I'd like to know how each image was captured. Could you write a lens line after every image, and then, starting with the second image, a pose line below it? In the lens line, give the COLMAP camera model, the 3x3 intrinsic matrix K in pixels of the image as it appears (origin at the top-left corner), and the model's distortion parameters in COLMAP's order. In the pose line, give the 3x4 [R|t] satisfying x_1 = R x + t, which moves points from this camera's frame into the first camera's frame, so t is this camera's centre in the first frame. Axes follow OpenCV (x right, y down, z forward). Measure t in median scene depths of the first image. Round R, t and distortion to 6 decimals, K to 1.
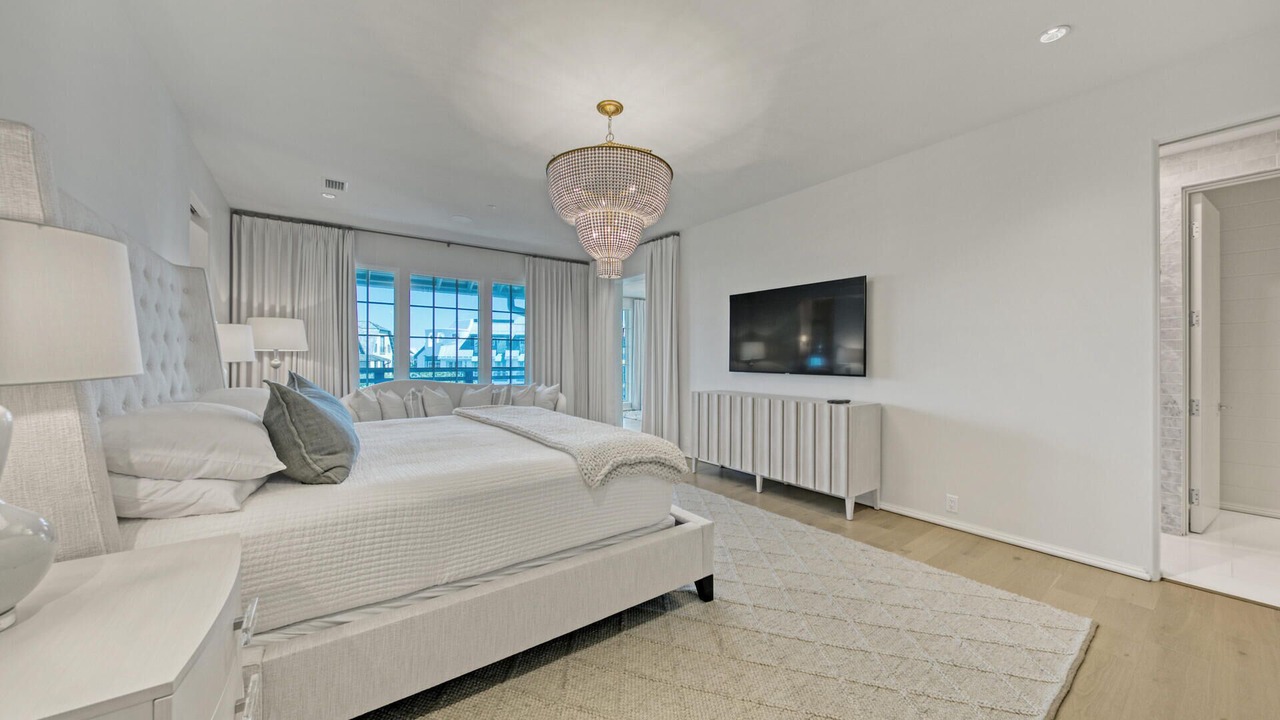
lens RADIAL K [[433.3, 0, 642.1], [0, 433.3, 360.5], [0, 0, 1]] dist [0.001637, 0.000002]
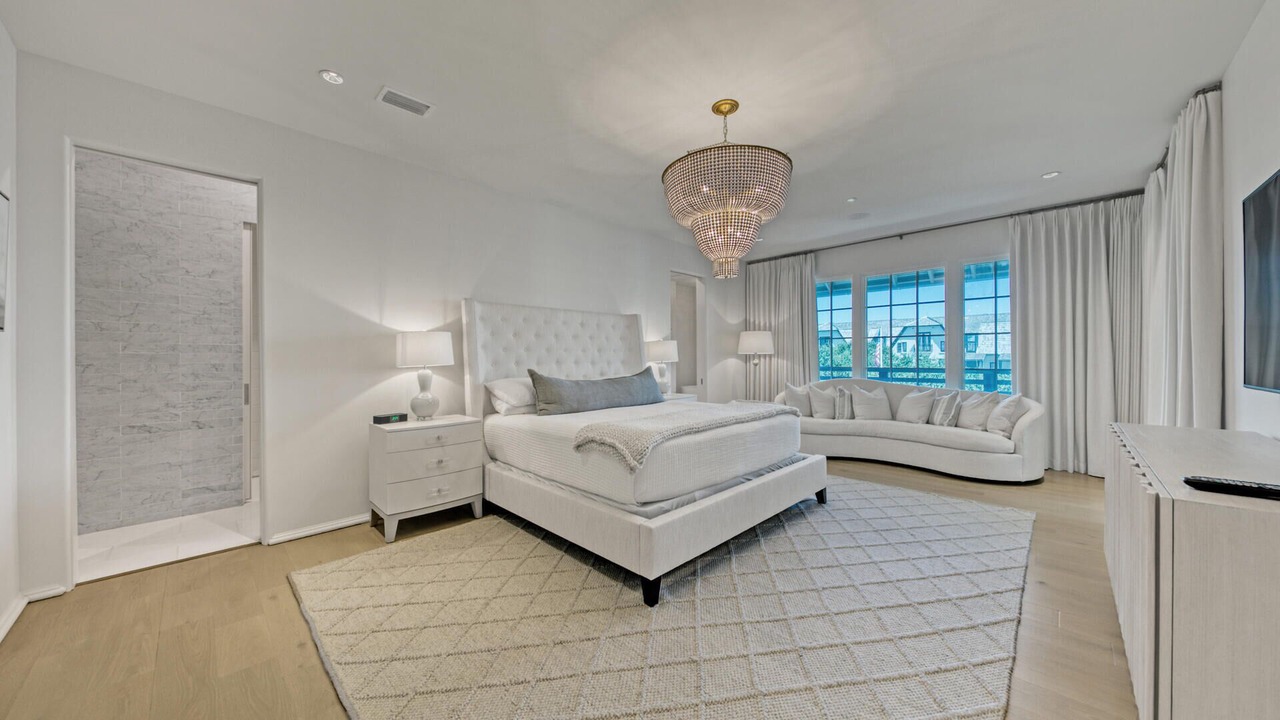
lens RADIAL K [[433.3, 0, 639.1], [0, 433.3, 361.1], [0, 0, 1]] dist [0.001637, 0.000002]
pose [[0.174064, -0.000813, -0.984734, 0.392814], [0.002045, 0.999998, -0.000464, 0.001166], [0.984732, -0.001933, 0.174065, 0.280466]]
